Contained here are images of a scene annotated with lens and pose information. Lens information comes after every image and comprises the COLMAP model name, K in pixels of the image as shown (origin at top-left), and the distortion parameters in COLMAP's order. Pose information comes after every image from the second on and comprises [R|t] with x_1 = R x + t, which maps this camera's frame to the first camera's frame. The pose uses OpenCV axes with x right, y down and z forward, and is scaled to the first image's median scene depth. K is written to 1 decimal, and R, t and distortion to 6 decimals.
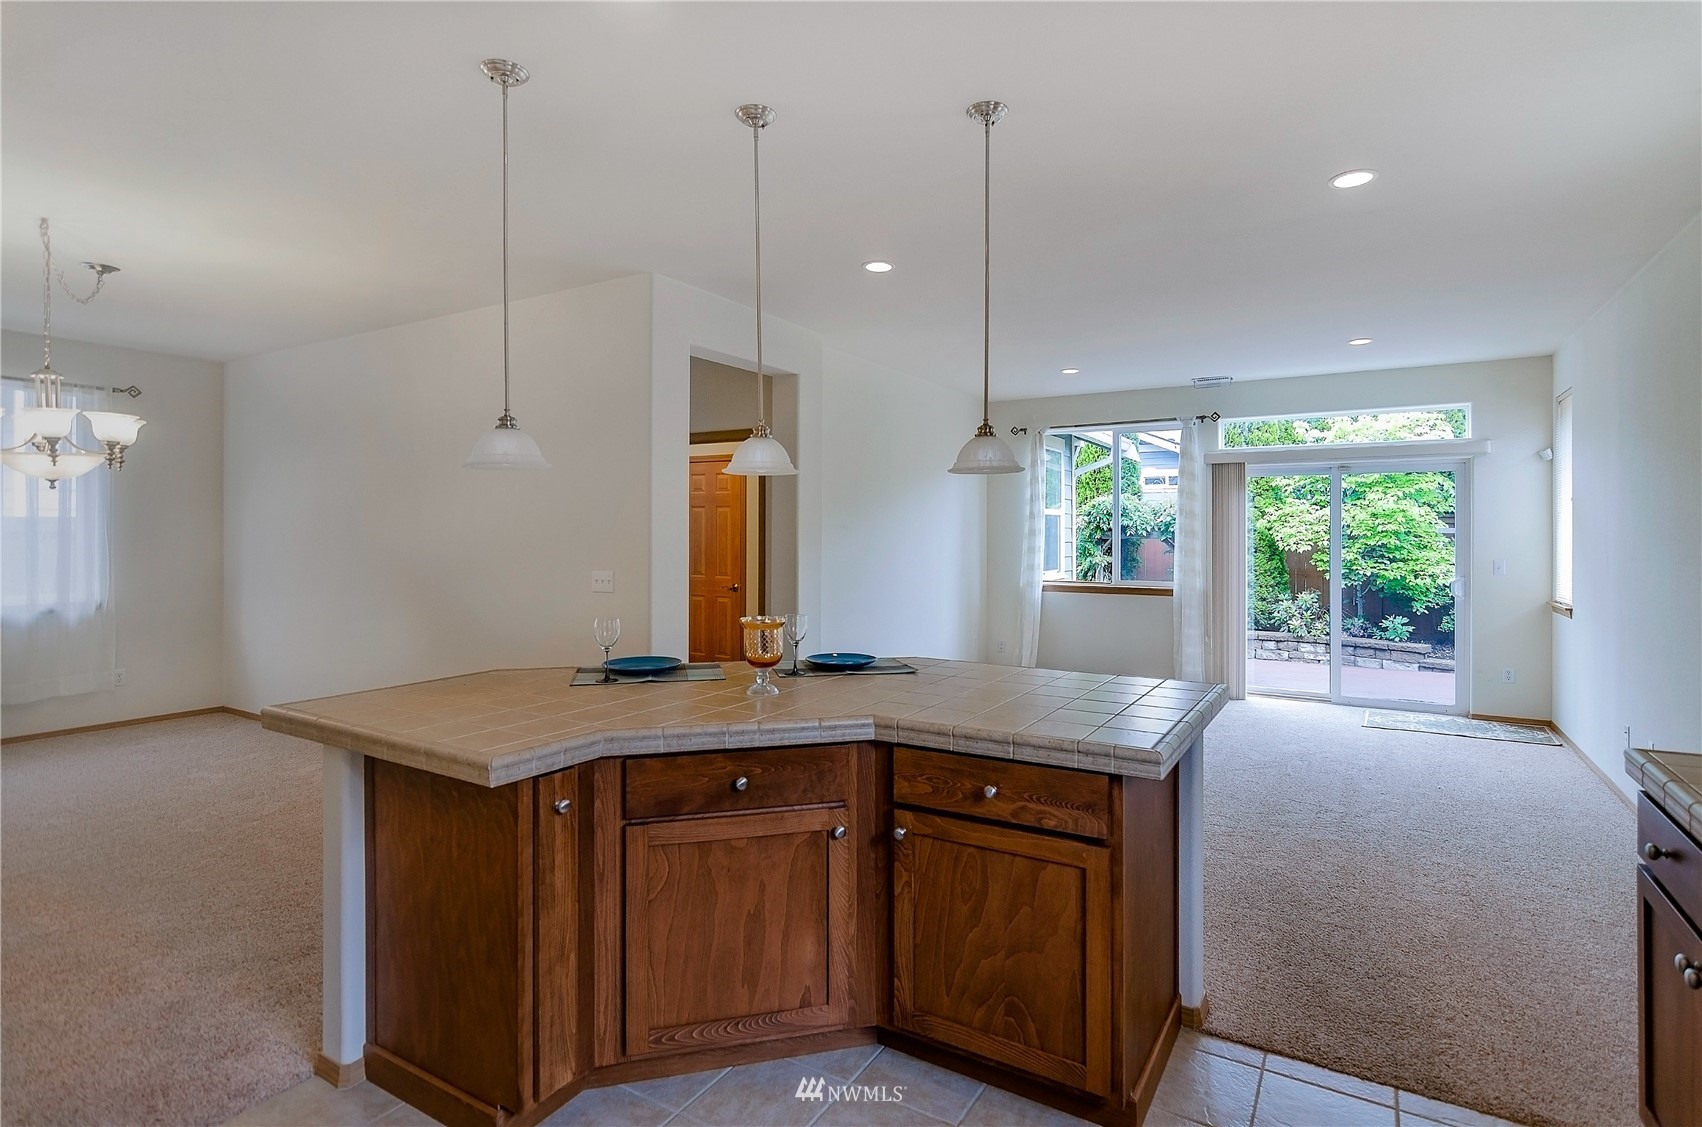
lens RADIAL K [[823.1, 0, 850.4], [0, 823.1, 532.1], [0, 0, 1]] dist [-0.006819, -0.000515]
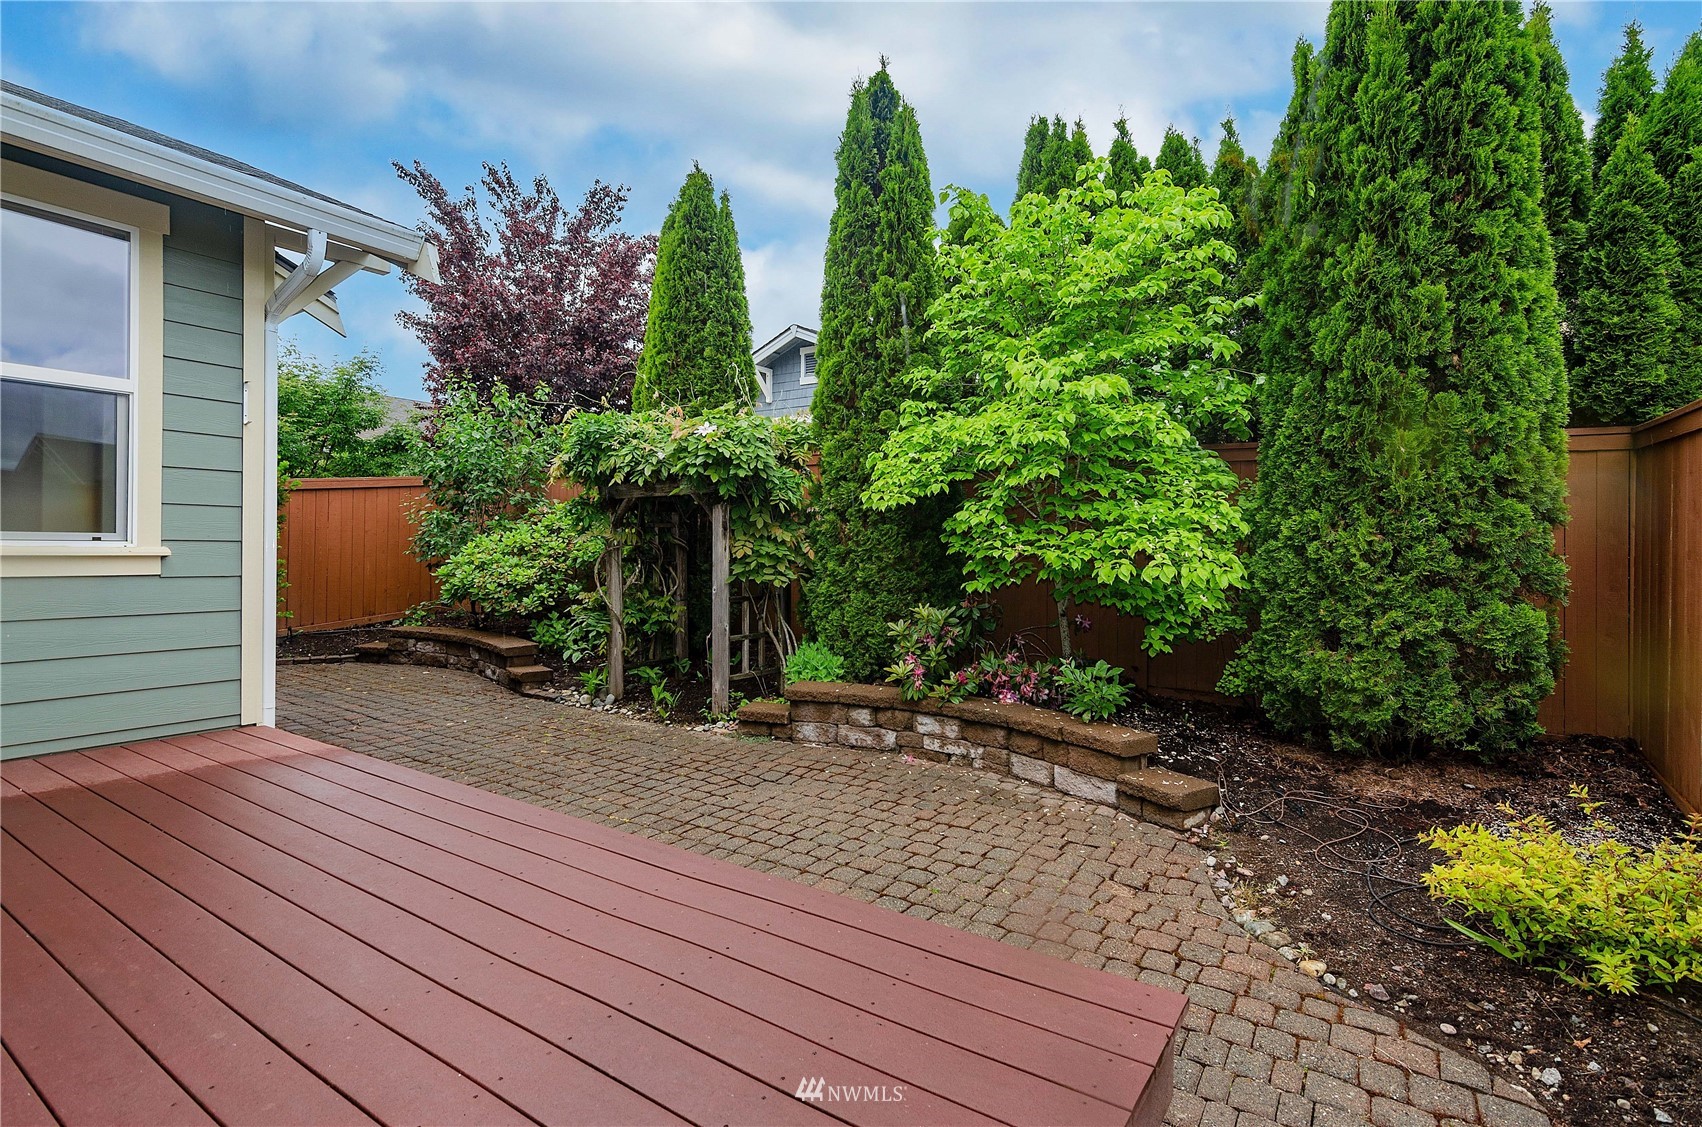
lens RADIAL K [[801.1, 0, 850.5], [0, 801.1, 549.9], [0, 0, 1]] dist [0.000454, 0.000023]
pose [[0.998209, 0.005050, -0.059614, 0.576773], [-0.005233, 0.999982, -0.002927, 0.048672], [0.059598, 0.003233, 0.998217, 0.594988]]
